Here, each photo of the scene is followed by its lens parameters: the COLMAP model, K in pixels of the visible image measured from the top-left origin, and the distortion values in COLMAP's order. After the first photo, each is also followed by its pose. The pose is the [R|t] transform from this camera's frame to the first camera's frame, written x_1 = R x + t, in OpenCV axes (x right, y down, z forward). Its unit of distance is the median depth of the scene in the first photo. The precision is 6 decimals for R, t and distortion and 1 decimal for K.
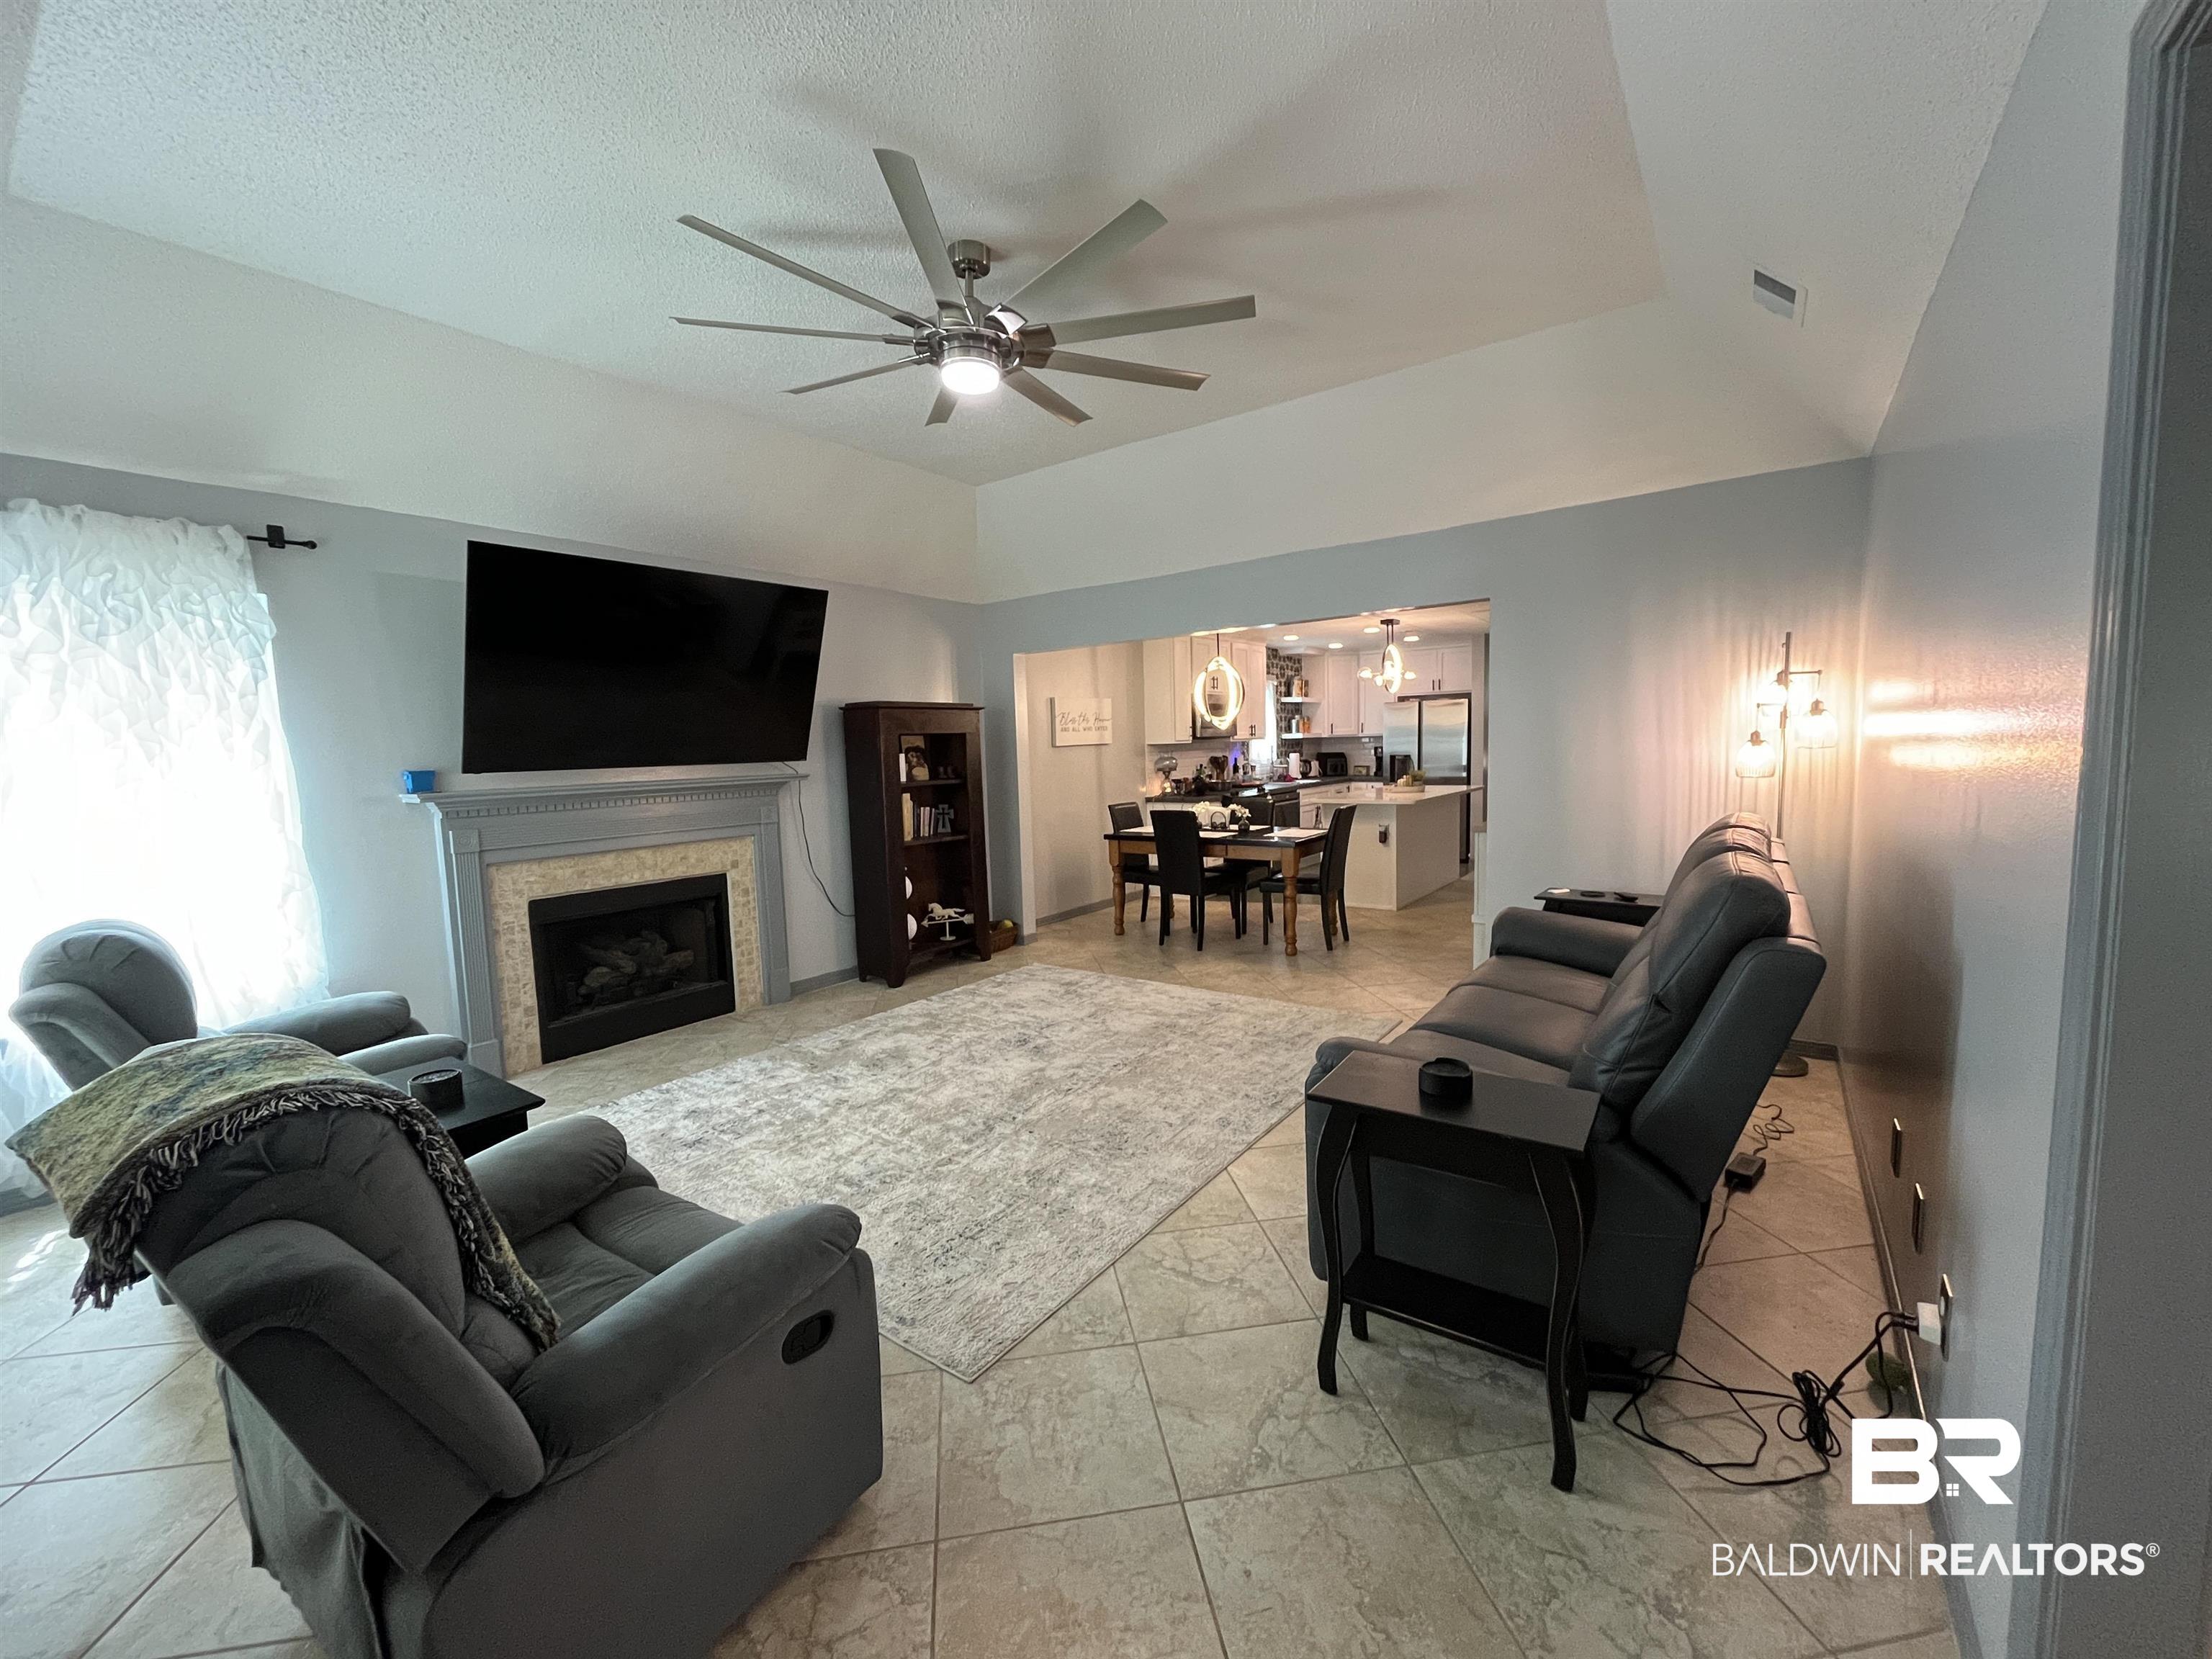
lens RADIAL K [[889.7, 0, 1106.8], [0, 889.7, 833.2], [0, 0, 1]] dist [-0.002787, -0.000116]
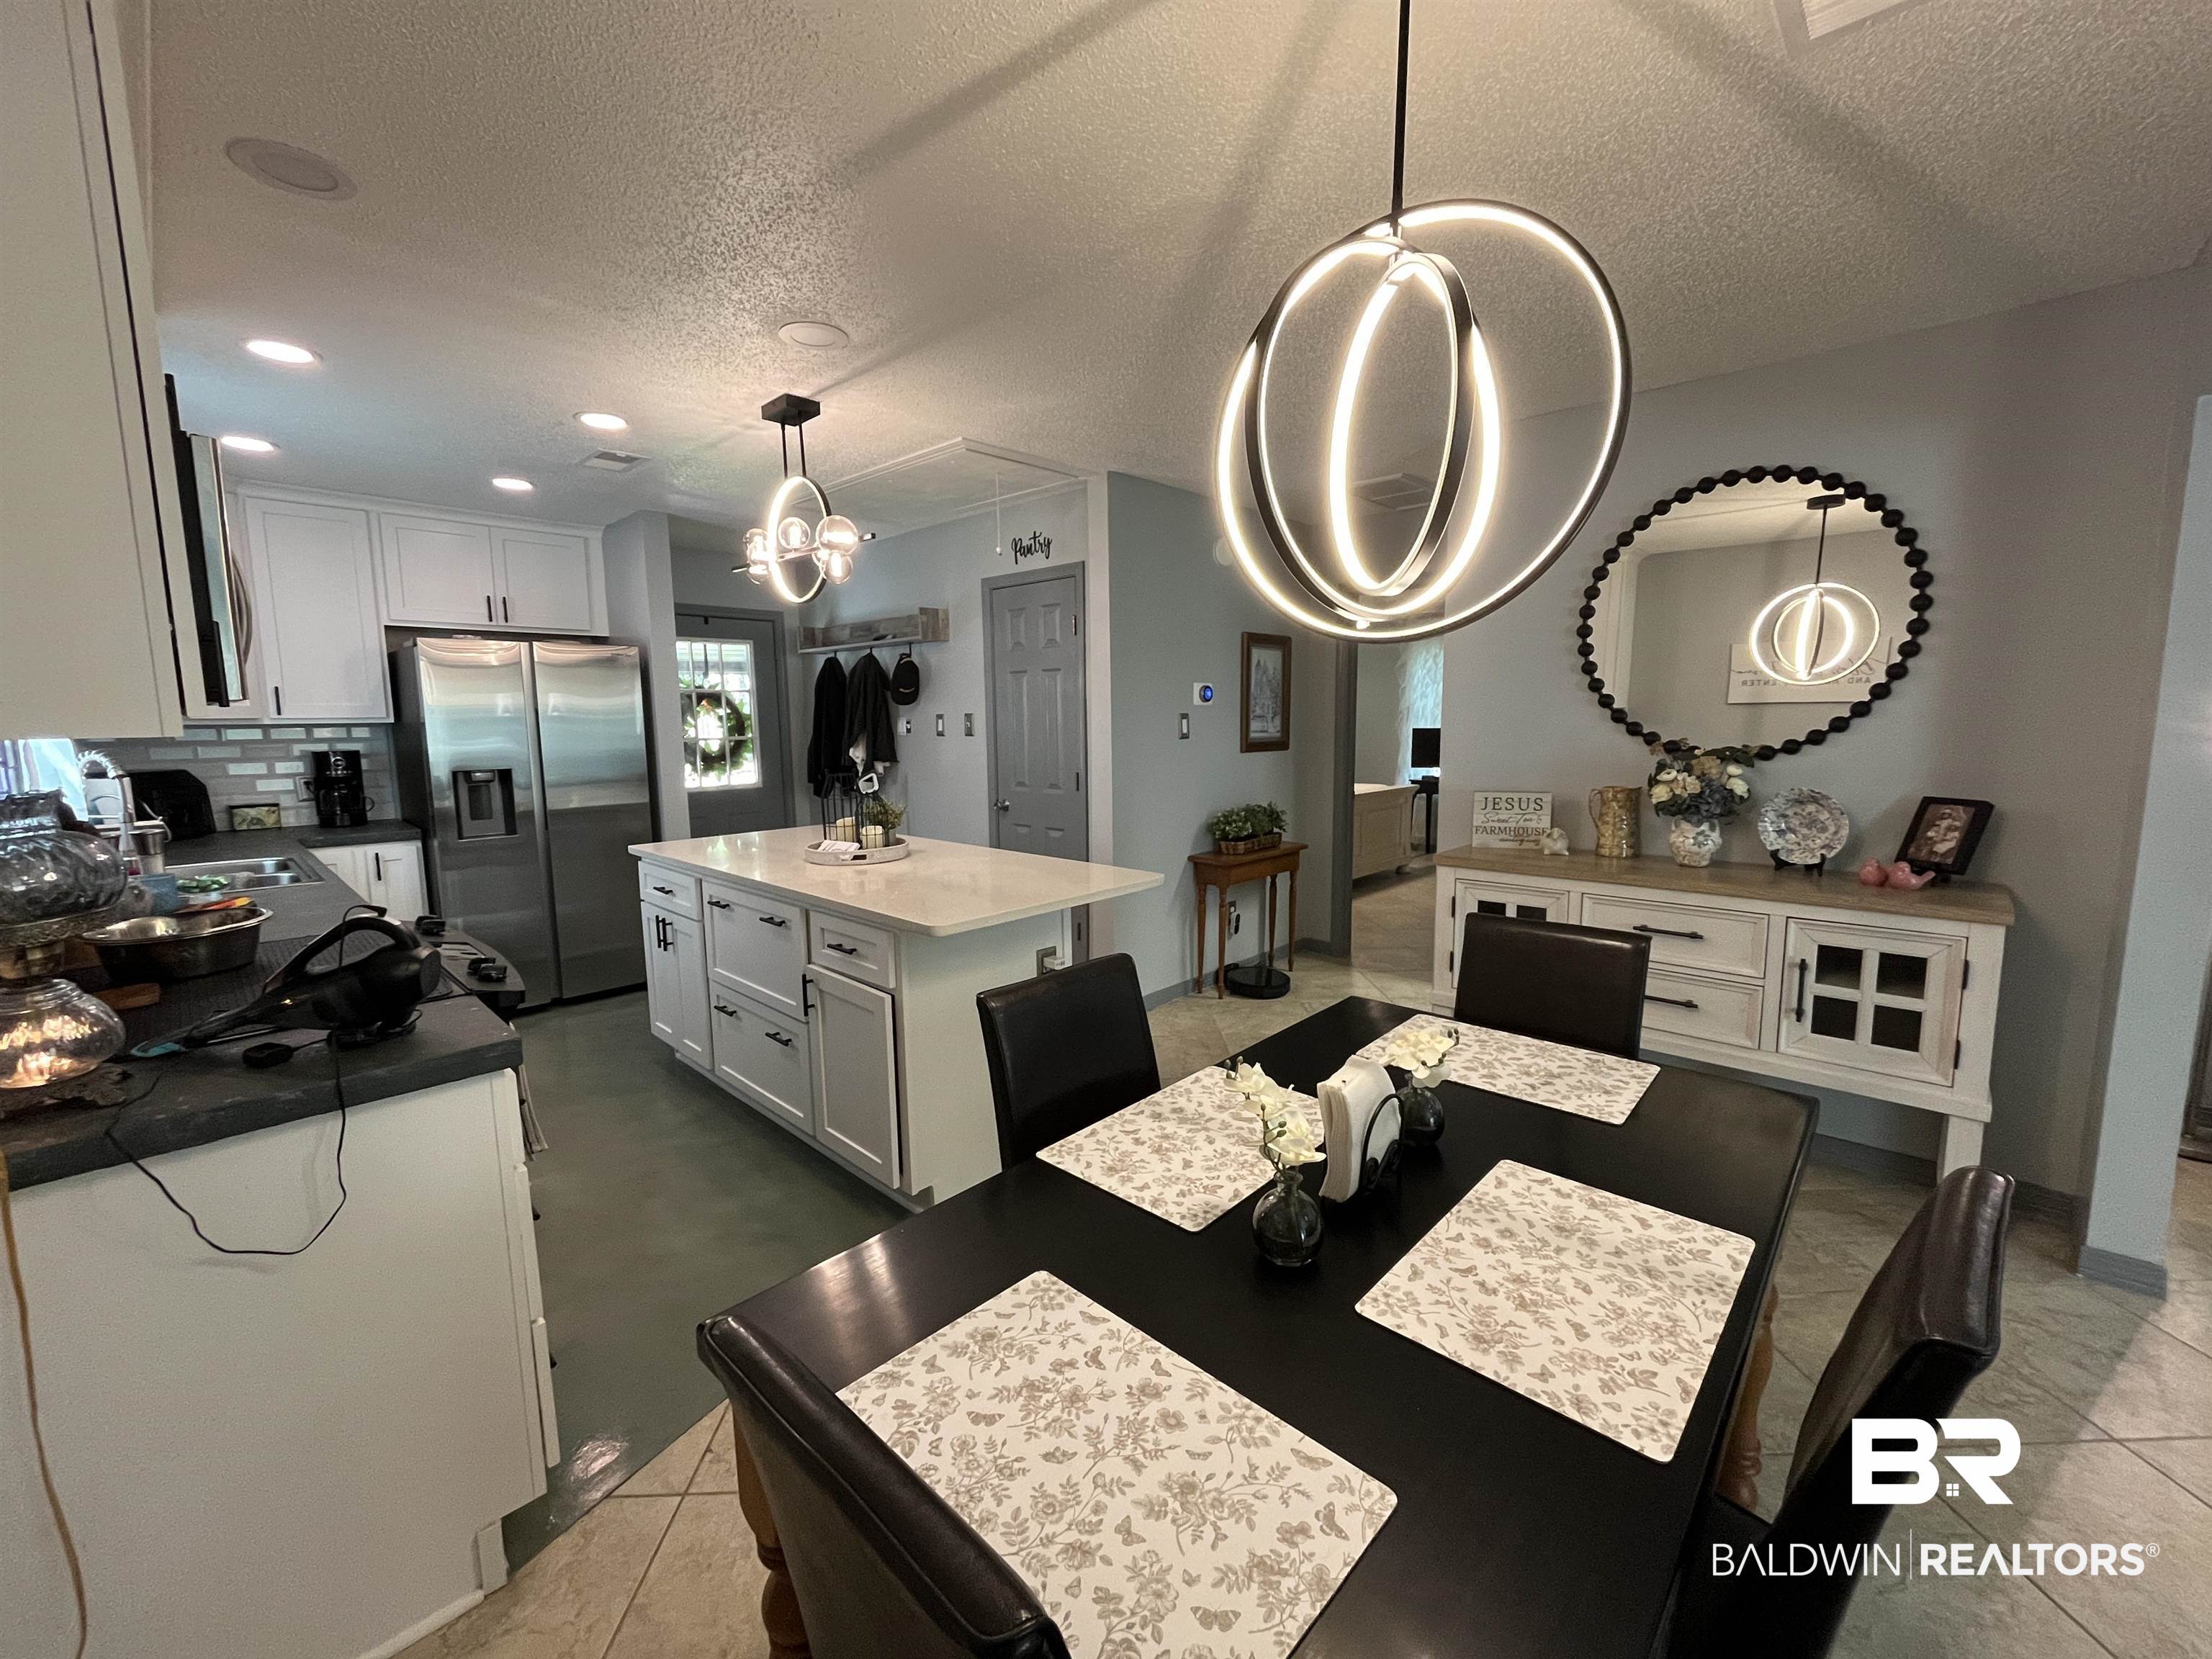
lens RADIAL K [[889.7, 0, 1099.7], [0, 889.7, 826.7], [0, 0, 1]] dist [-0.002787, -0.000116]
pose [[0.125922, -0.095317, 0.987450, -0.047297], [0.105788, 0.990988, 0.082168, -0.080274], [-0.986384, 0.094113, 0.134870, 0.809240]]
